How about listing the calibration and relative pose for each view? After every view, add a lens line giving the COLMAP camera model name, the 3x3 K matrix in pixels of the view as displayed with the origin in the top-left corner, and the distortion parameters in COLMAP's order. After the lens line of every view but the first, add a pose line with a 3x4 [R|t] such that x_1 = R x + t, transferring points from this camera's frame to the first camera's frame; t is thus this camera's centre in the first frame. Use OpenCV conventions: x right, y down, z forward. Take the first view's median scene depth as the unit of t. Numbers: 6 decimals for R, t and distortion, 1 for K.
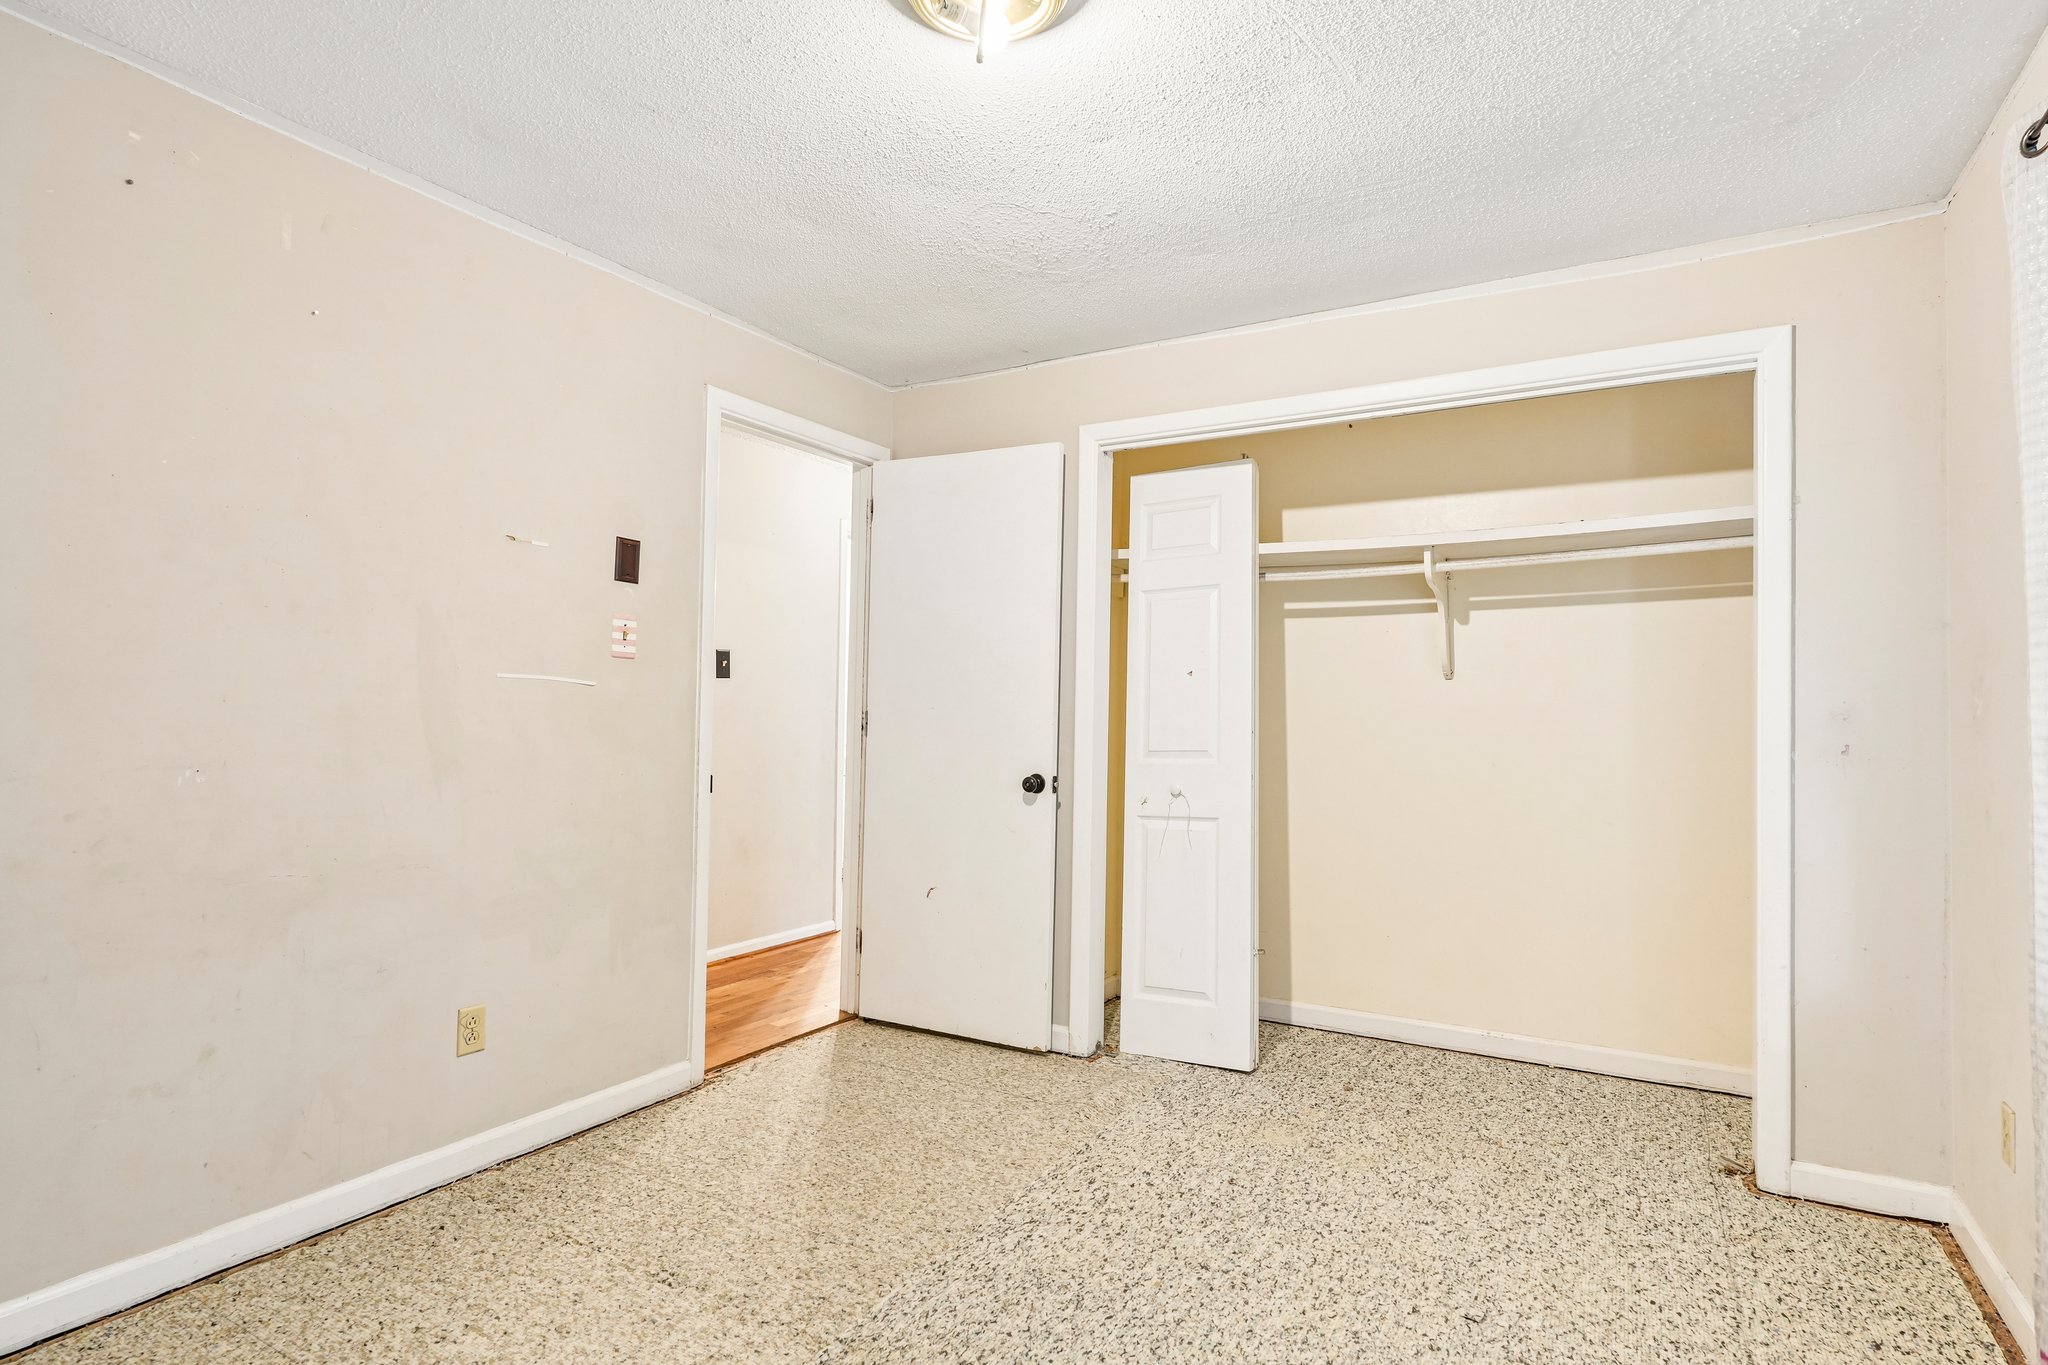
lens RADIAL K [[1098.8, 0, 1027.5], [0, 1098.8, 714.8], [0, 0, 1]] dist [0.000217, 0.000387]
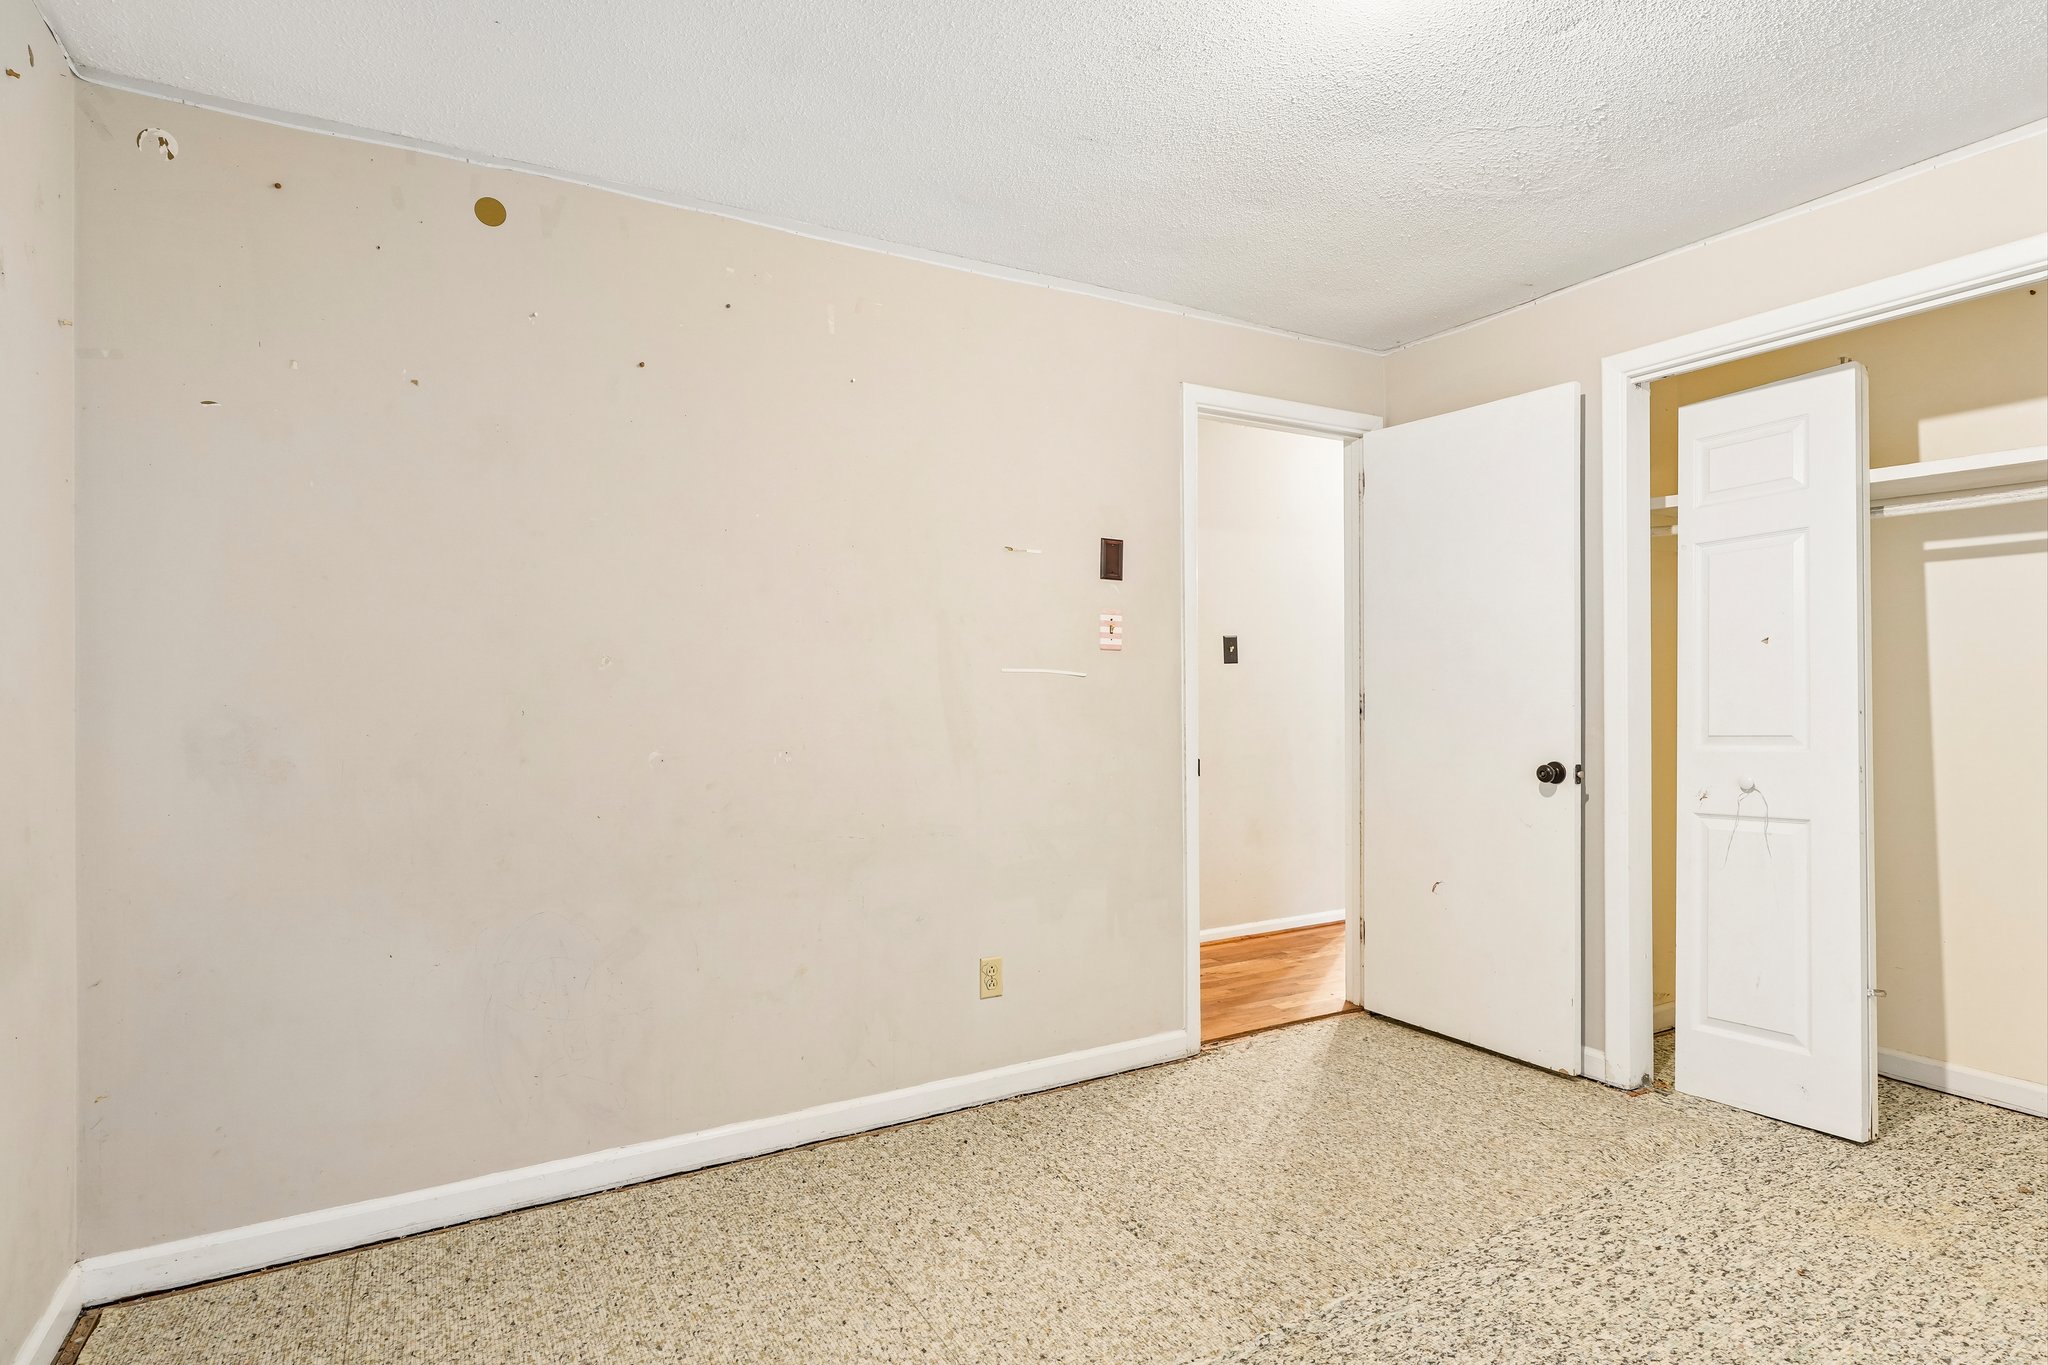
lens RADIAL K [[1098.8, 0, 1027.5], [0, 1098.8, 714.8], [0, 0, 1]] dist [0.000217, 0.000387]
pose [[0.859913, -0.008240, -0.510373, 0.108055], [0.017938, 0.999740, 0.014081, -0.004619], [0.510125, -0.021264, 0.859838, 0.027258]]
